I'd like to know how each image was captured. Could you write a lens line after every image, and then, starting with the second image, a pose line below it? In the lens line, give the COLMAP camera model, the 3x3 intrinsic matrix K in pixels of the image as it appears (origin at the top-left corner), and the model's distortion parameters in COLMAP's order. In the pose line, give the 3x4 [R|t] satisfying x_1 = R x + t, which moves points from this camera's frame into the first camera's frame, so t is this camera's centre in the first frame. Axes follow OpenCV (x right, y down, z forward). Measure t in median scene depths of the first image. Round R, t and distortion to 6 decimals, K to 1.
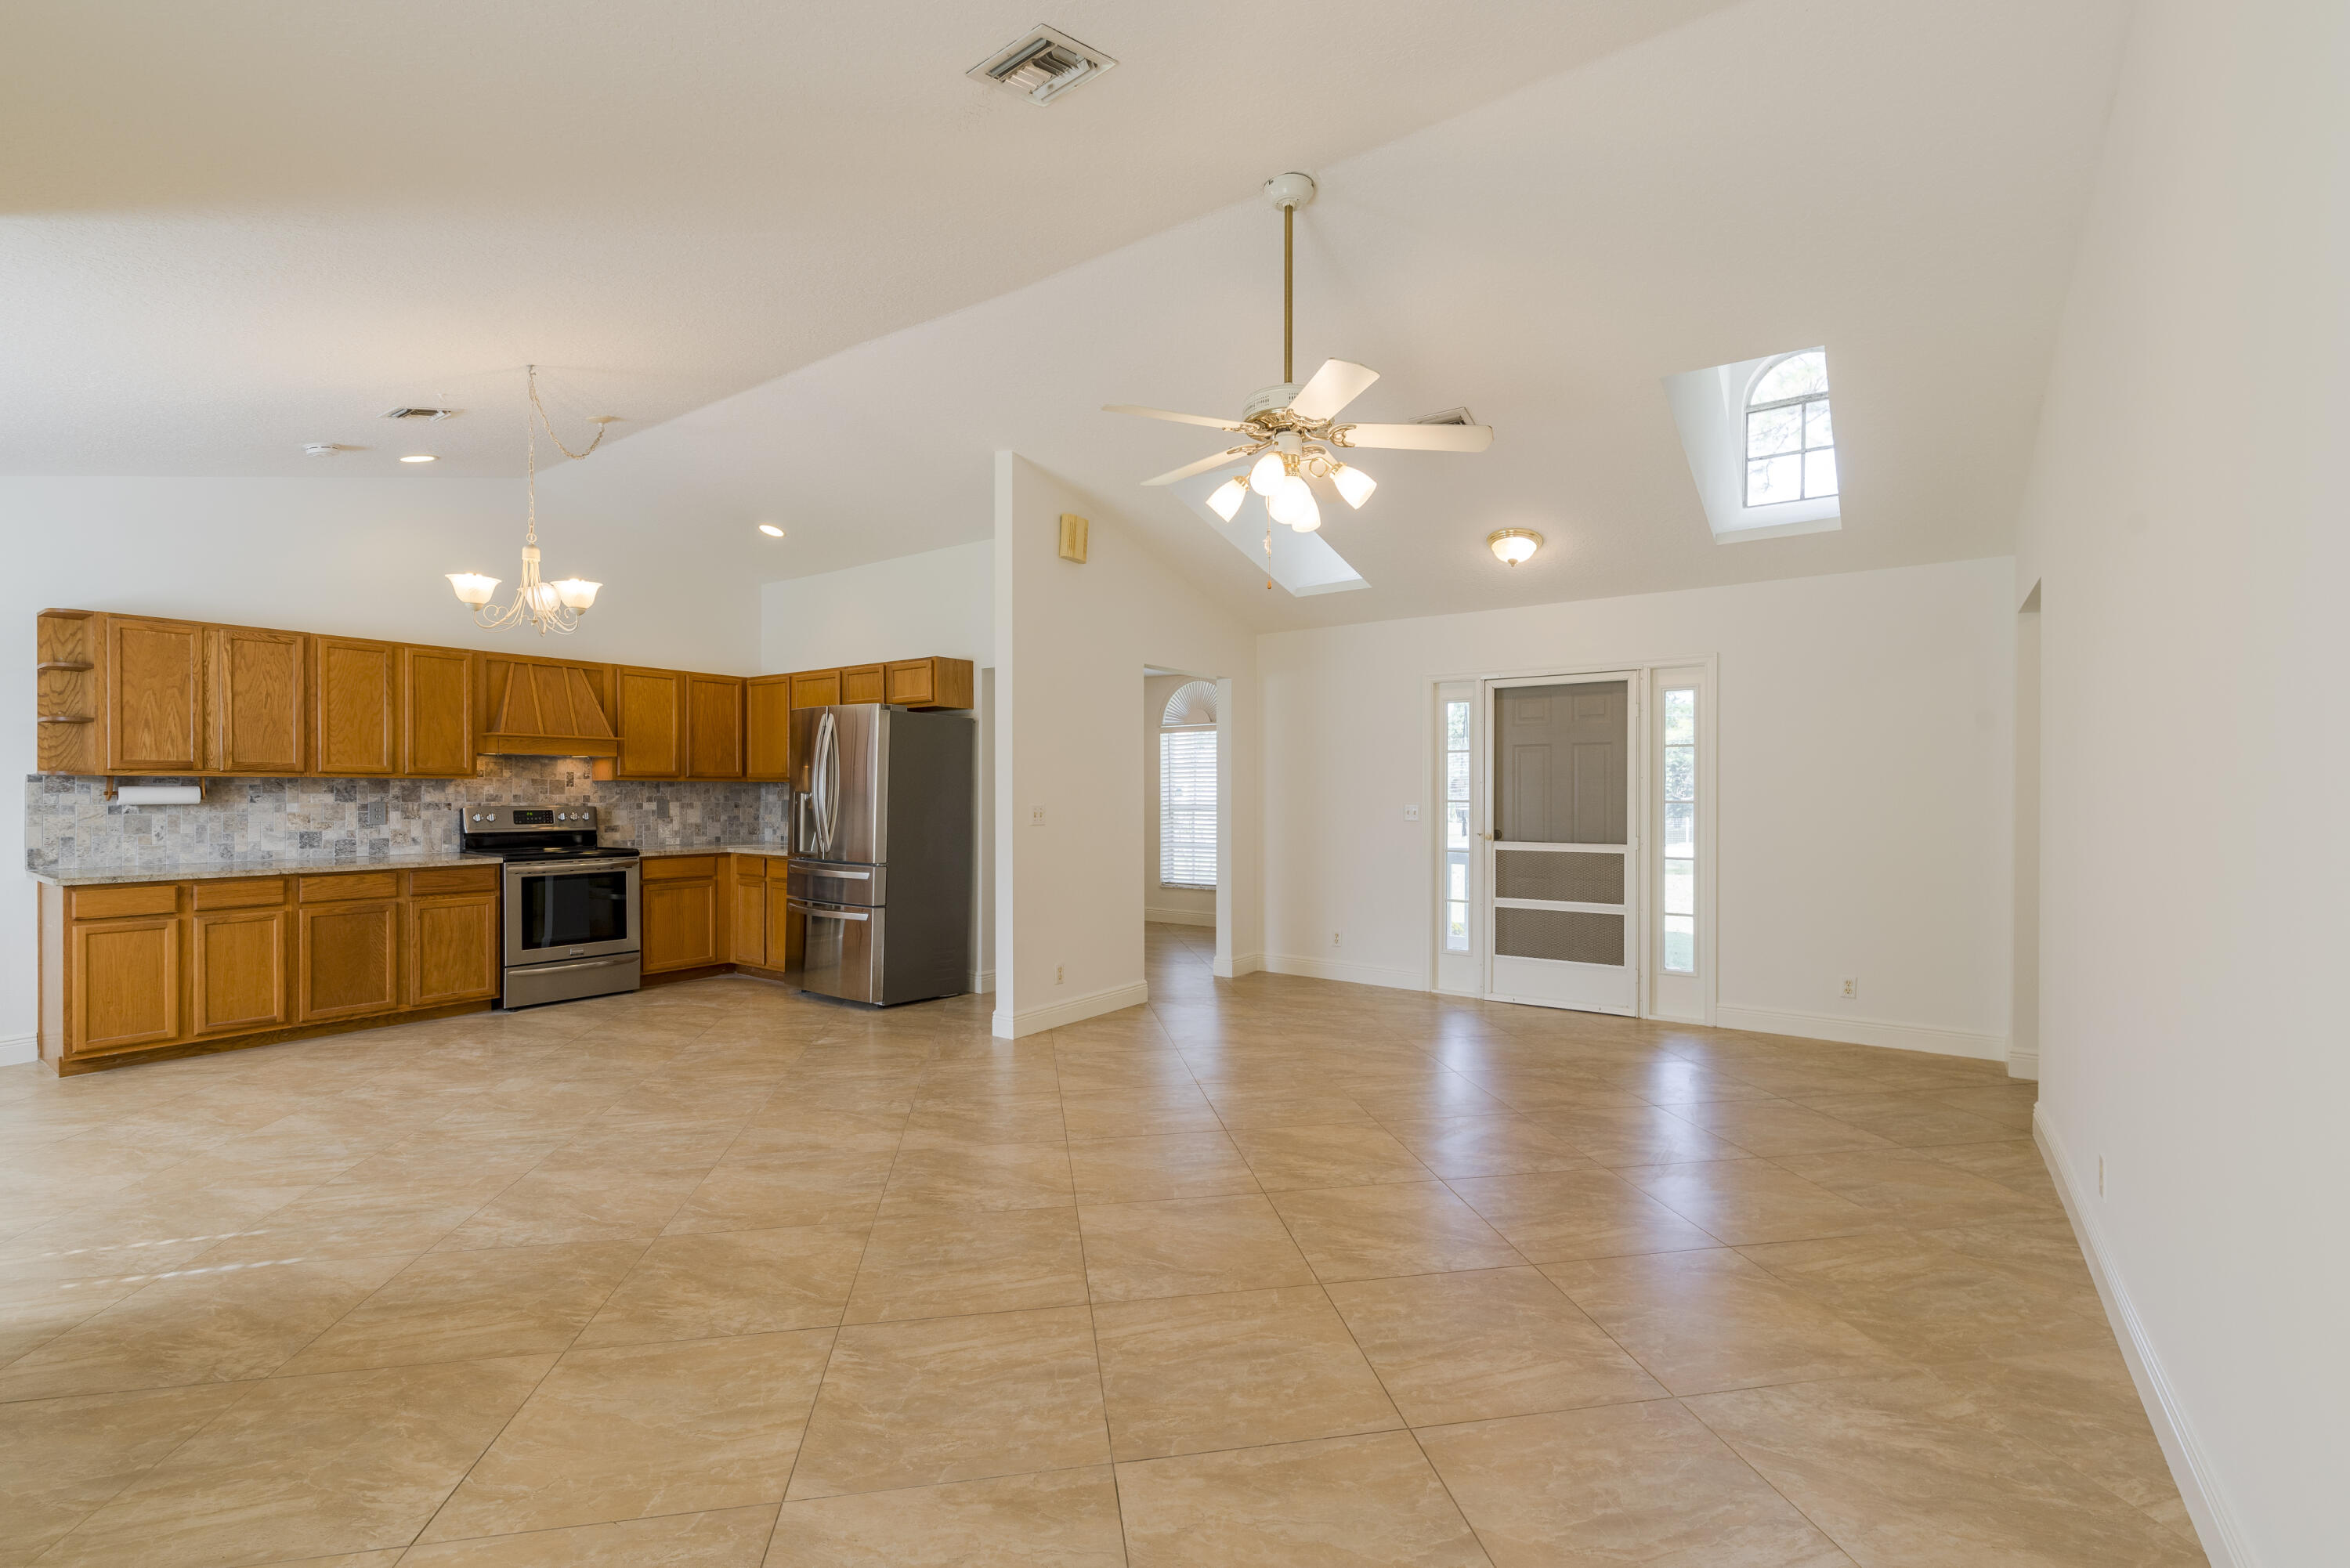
lens RADIAL K [[1017.3, 0, 1175.0], [0, 1017.3, 784.0], [0, 0, 1]] dist [-0.000202, -0.000074]
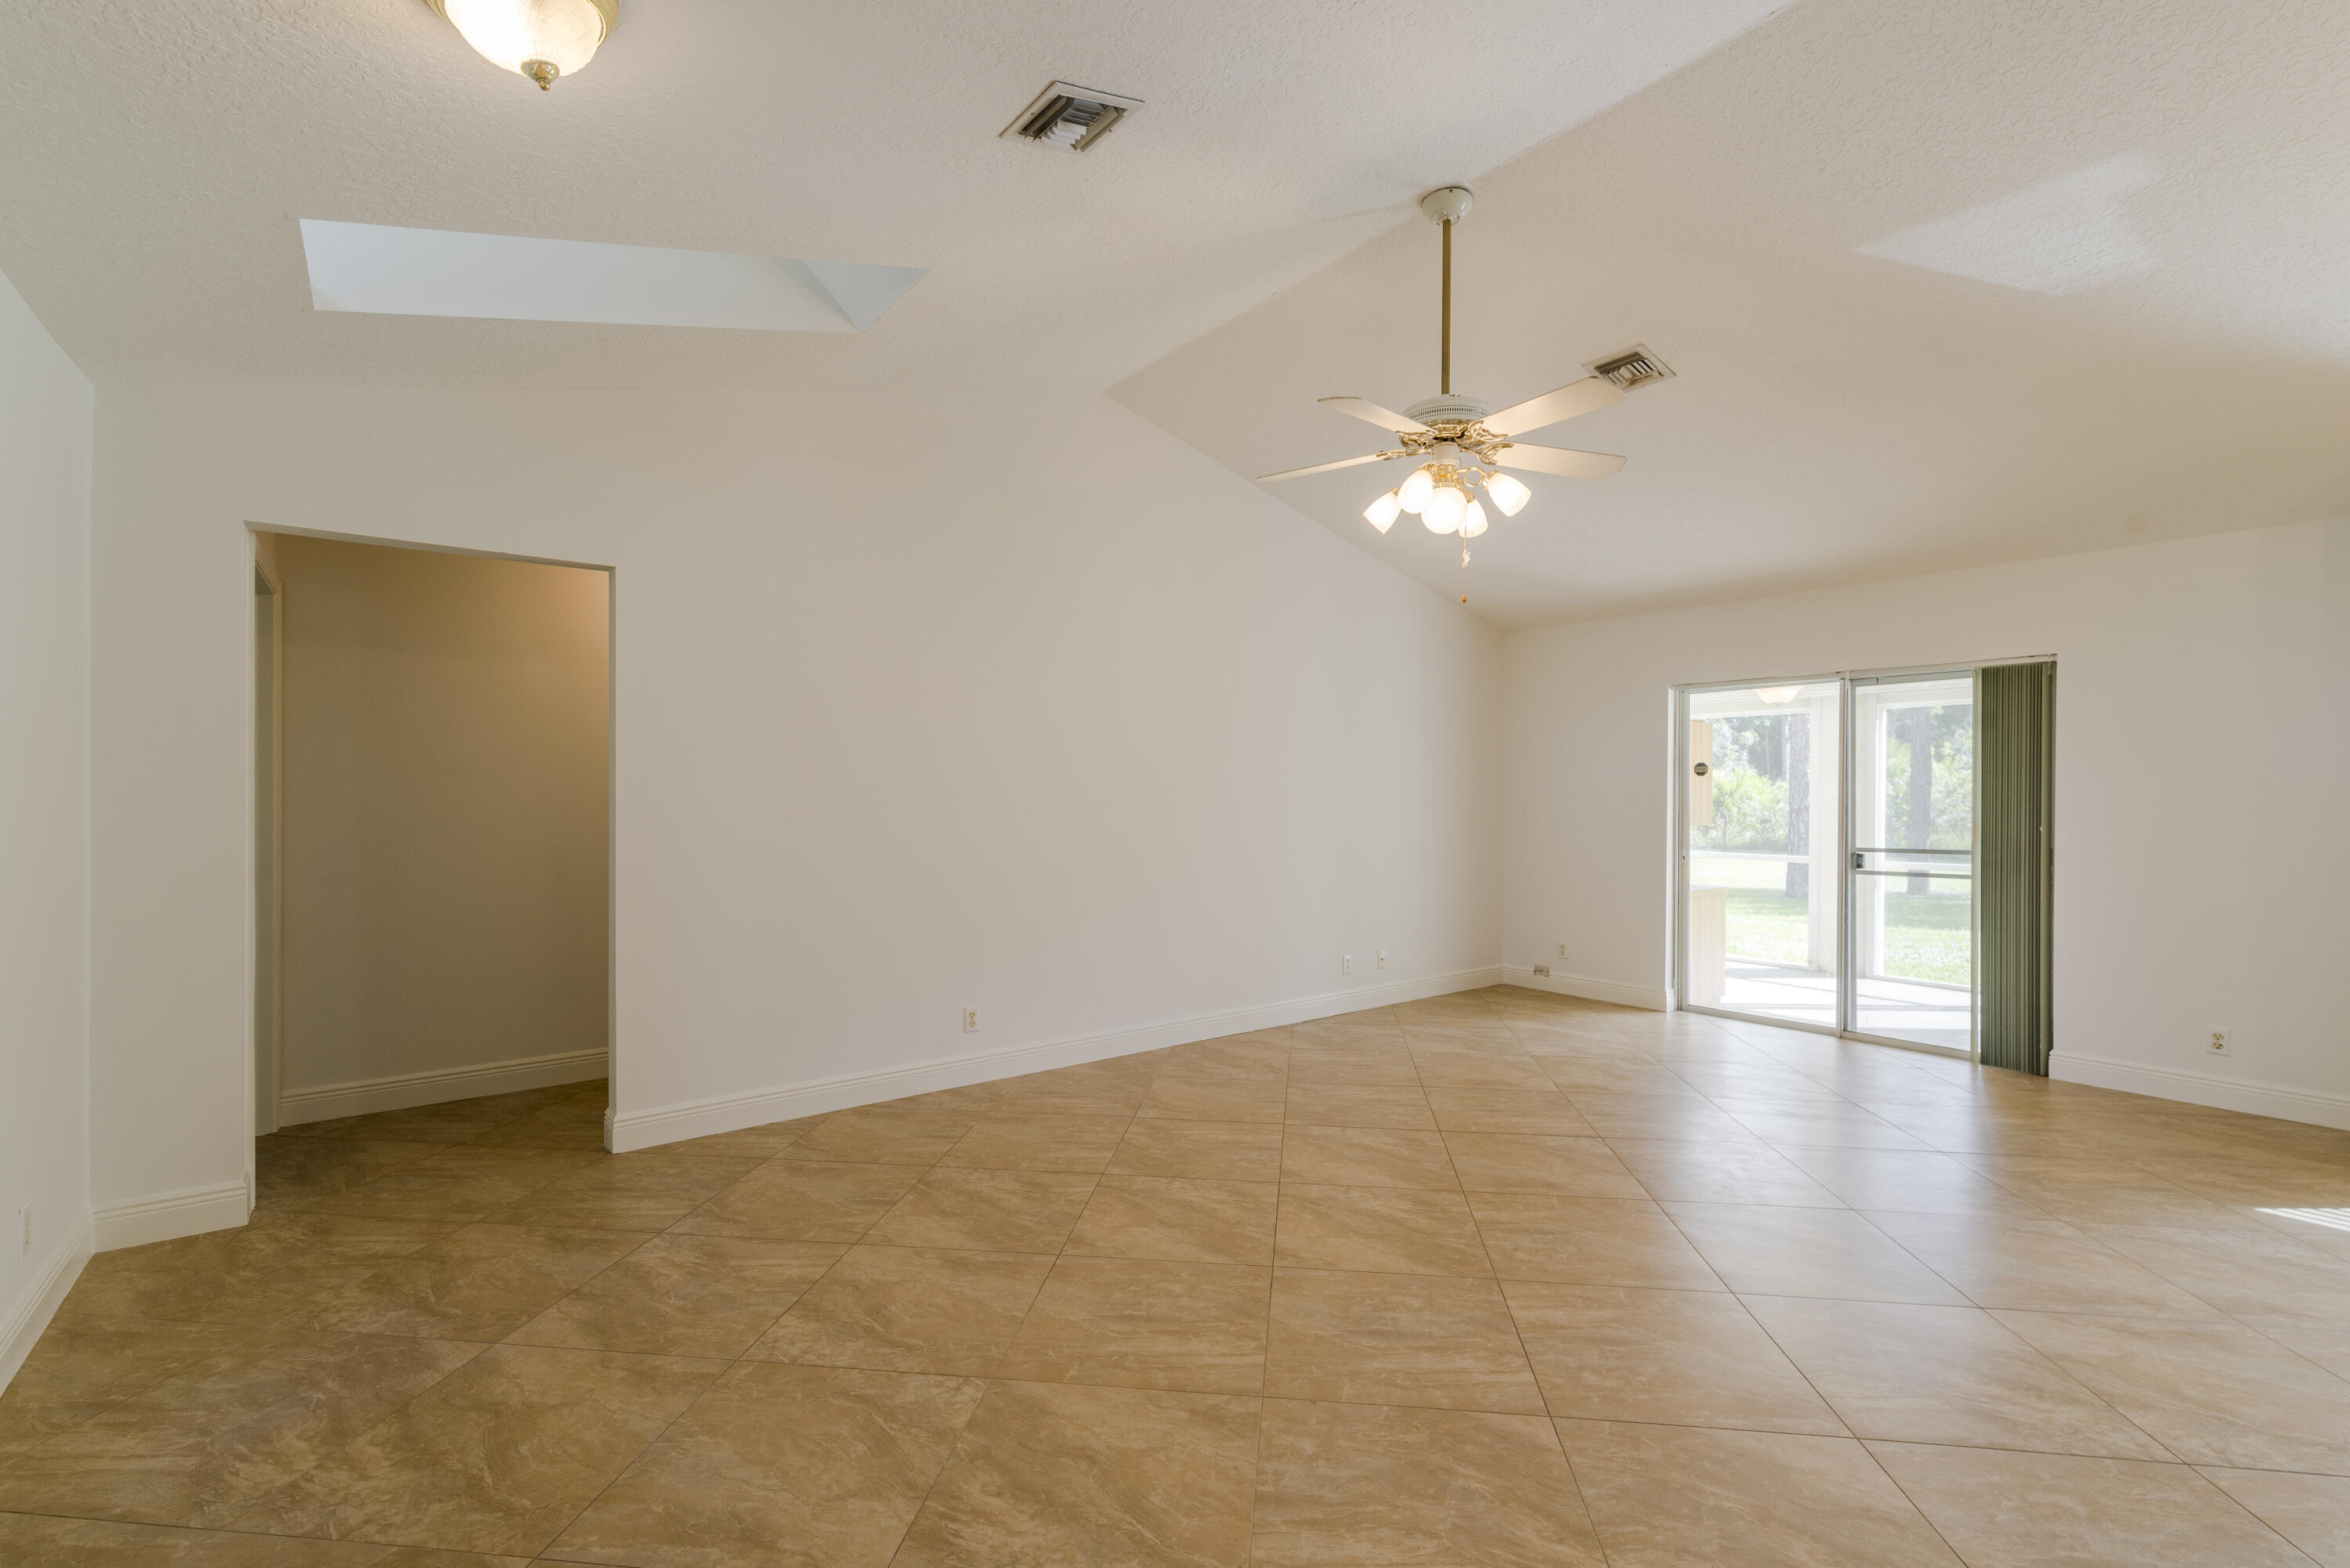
lens RADIAL K [[996.6, 0, 1199.5], [0, 996.6, 796.2], [0, 0, 1]] dist [0.002225, -0.000024]
pose [[-0.963986, -0.007453, 0.265850, 0.076150], [-0.008795, 0.999954, -0.003858, 0.009964], [-0.265809, -0.006058, -0.964007, 1.936139]]
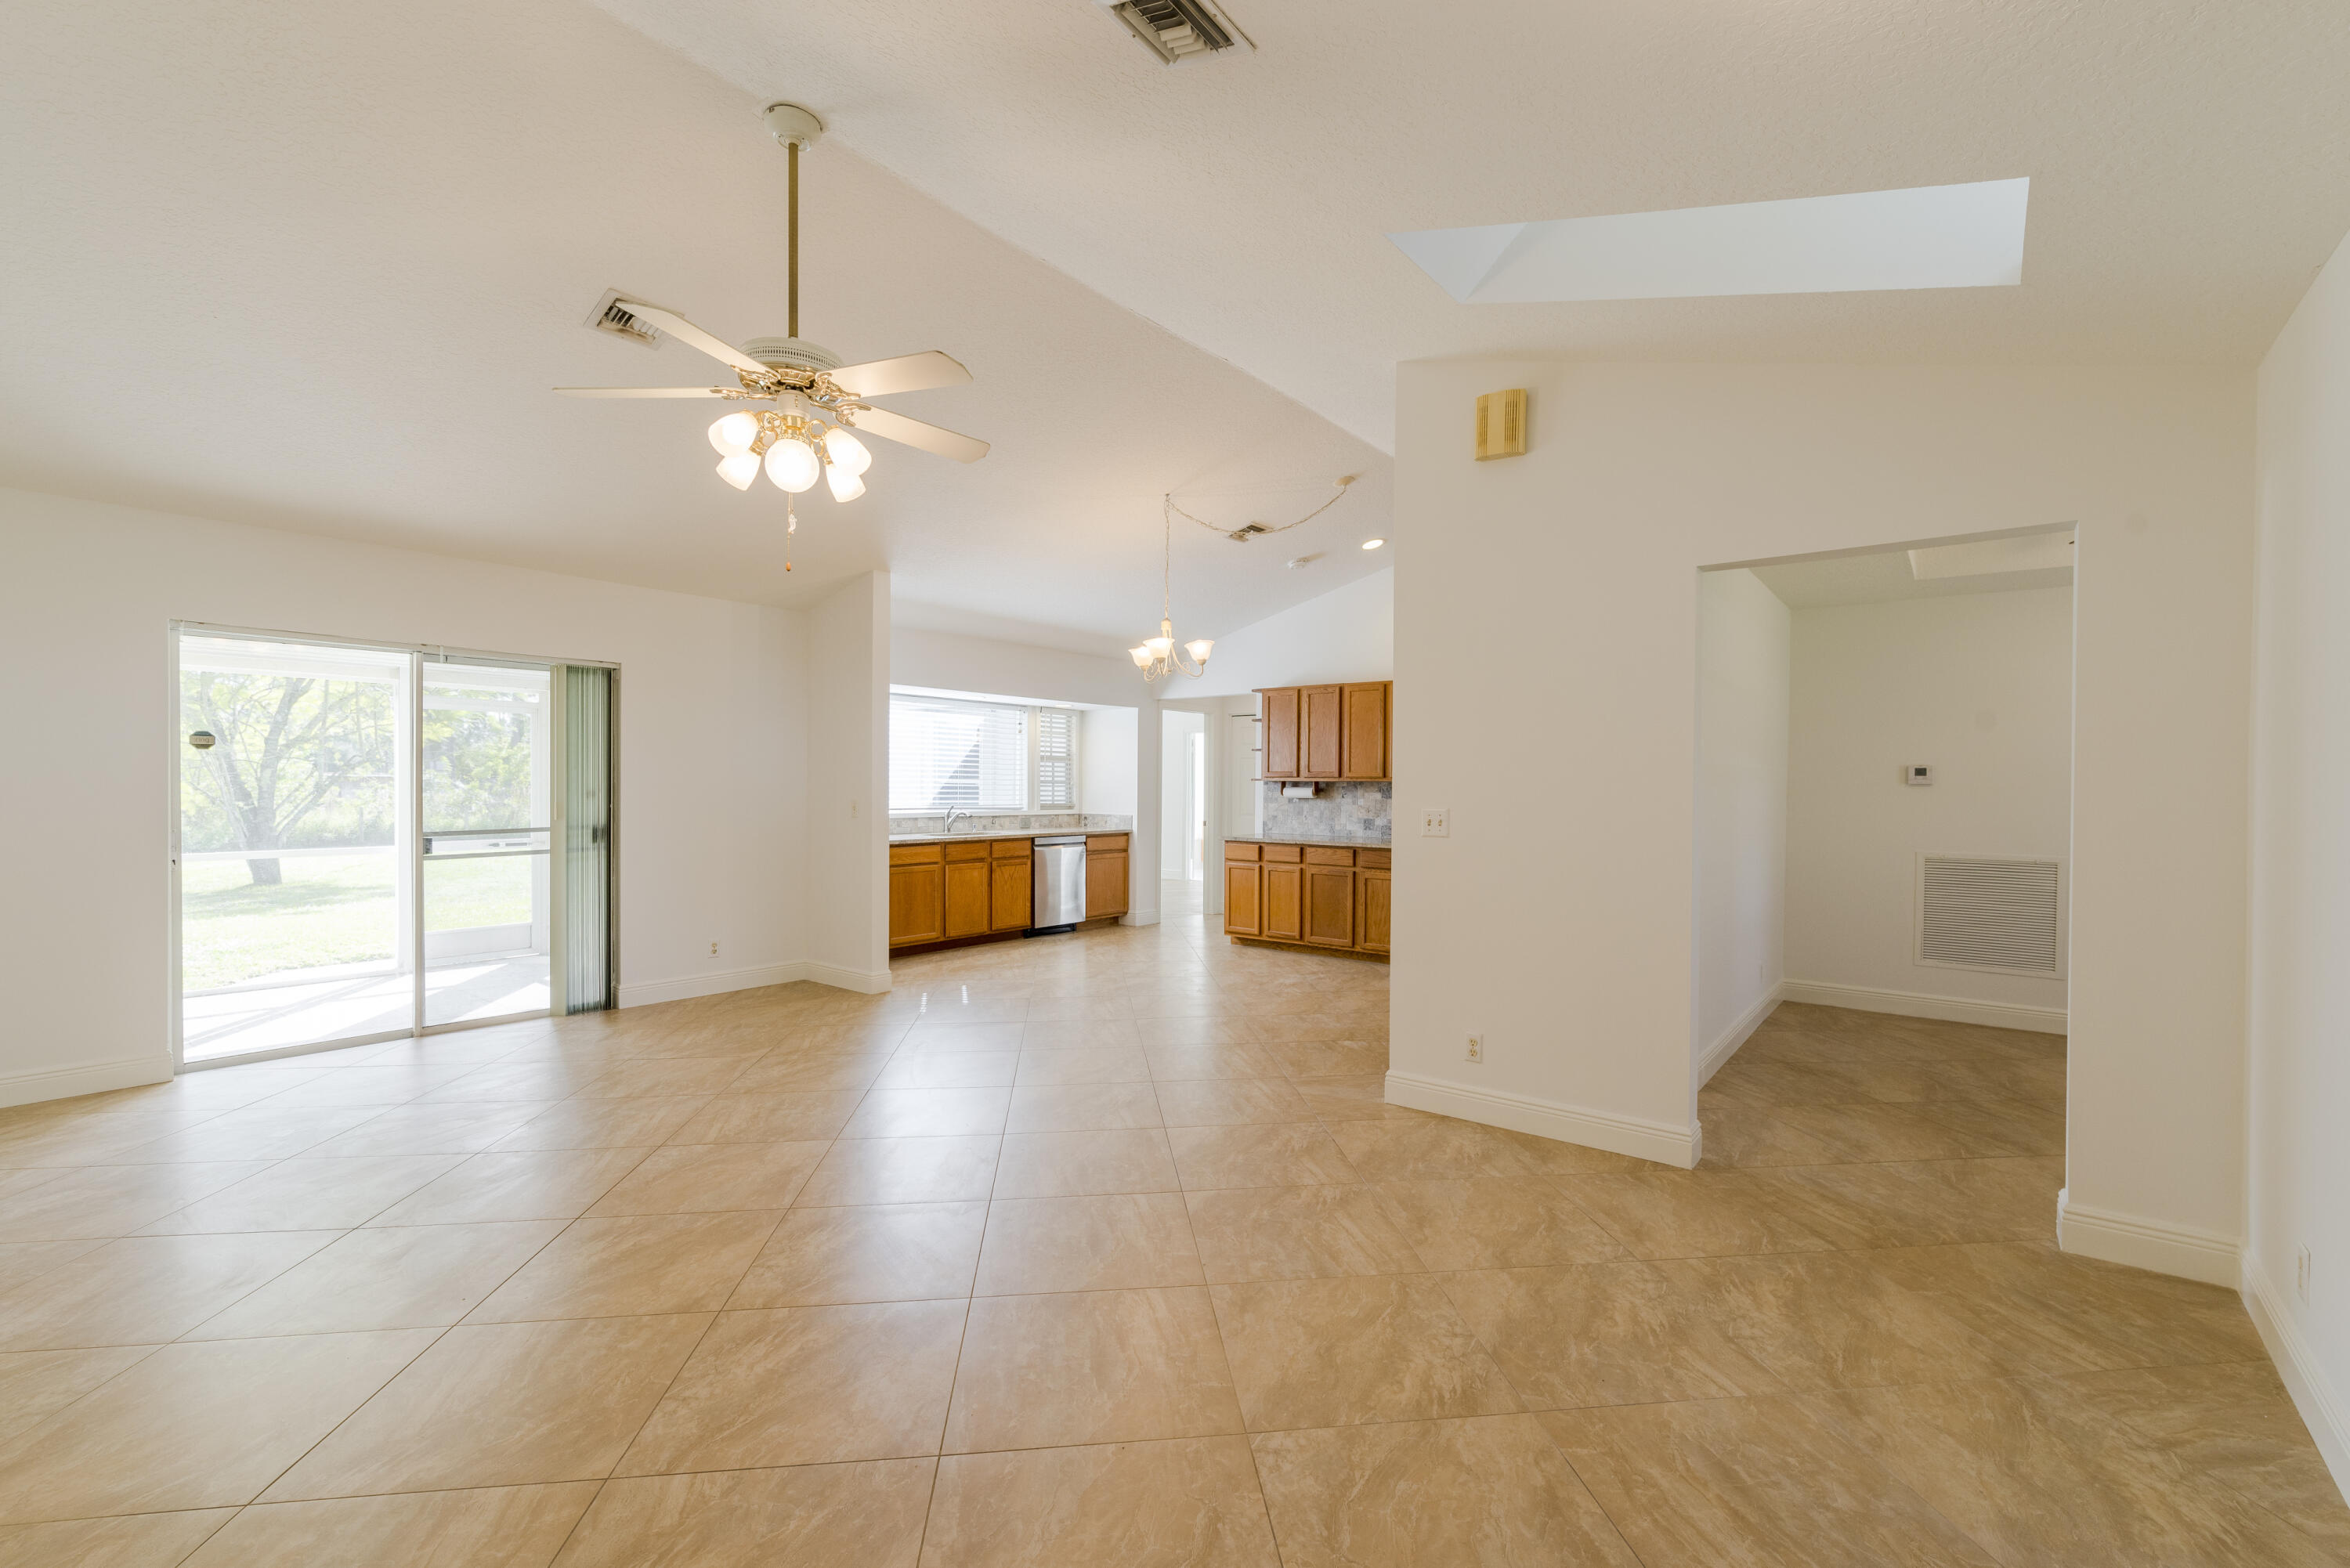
lens RADIAL K [[996.6, 0, 1199.5], [0, 996.6, 796.2], [0, 0, 1]] dist [0.002225, -0.000024]
pose [[-0.041120, 0.006610, -0.999132, 0.947570], [-0.002296, 0.999975, 0.006710, 0.009850], [0.999152, 0.002570, -0.041104, 1.347473]]
